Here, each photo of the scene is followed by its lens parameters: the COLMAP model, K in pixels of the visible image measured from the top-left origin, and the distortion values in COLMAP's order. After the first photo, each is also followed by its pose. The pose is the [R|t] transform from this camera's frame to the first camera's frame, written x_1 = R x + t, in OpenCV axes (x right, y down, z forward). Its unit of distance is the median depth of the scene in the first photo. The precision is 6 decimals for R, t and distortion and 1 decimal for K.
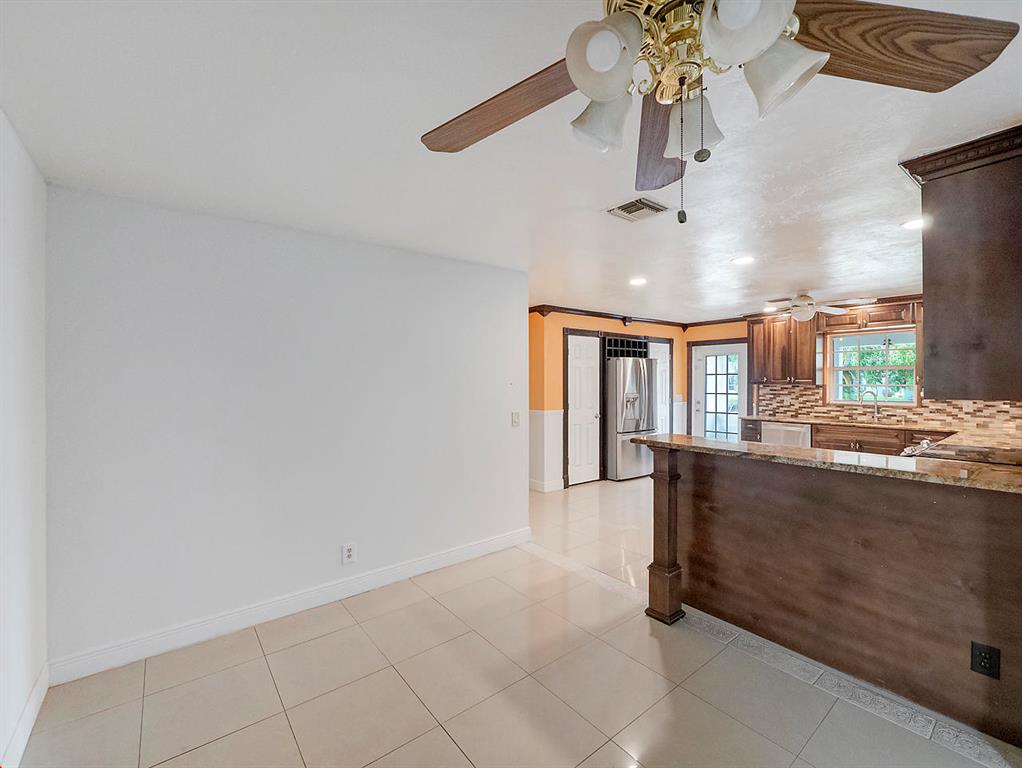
lens RADIAL K [[443.5, 0, 507.8], [0, 443.5, 373.7], [0, 0, 1]] dist [-0.001838, 0.000056]
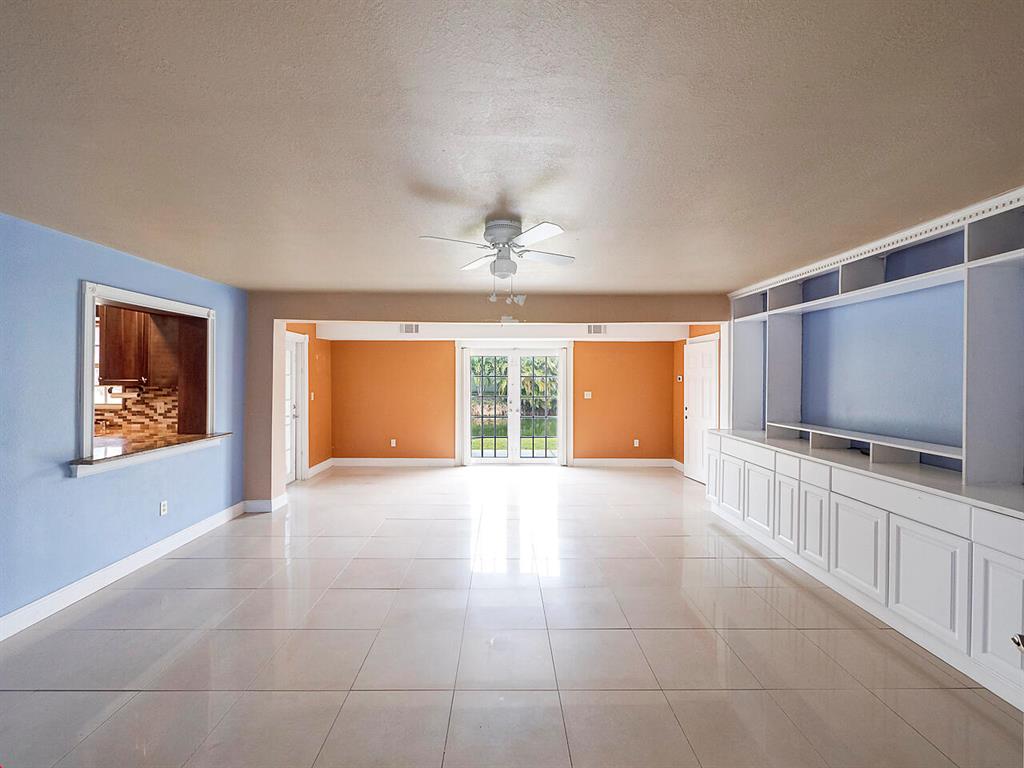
lens RADIAL K [[437.0, 0, 508.8], [0, 437.0, 381.4], [0, 0, 1]] dist [-0.001667, -0.000121]
pose [[0.612876, 0.001507, 0.790178, 0.629988], [-0.019531, 0.999722, 0.013243, -0.009948], [-0.789938, -0.023549, 0.612735, -0.167908]]
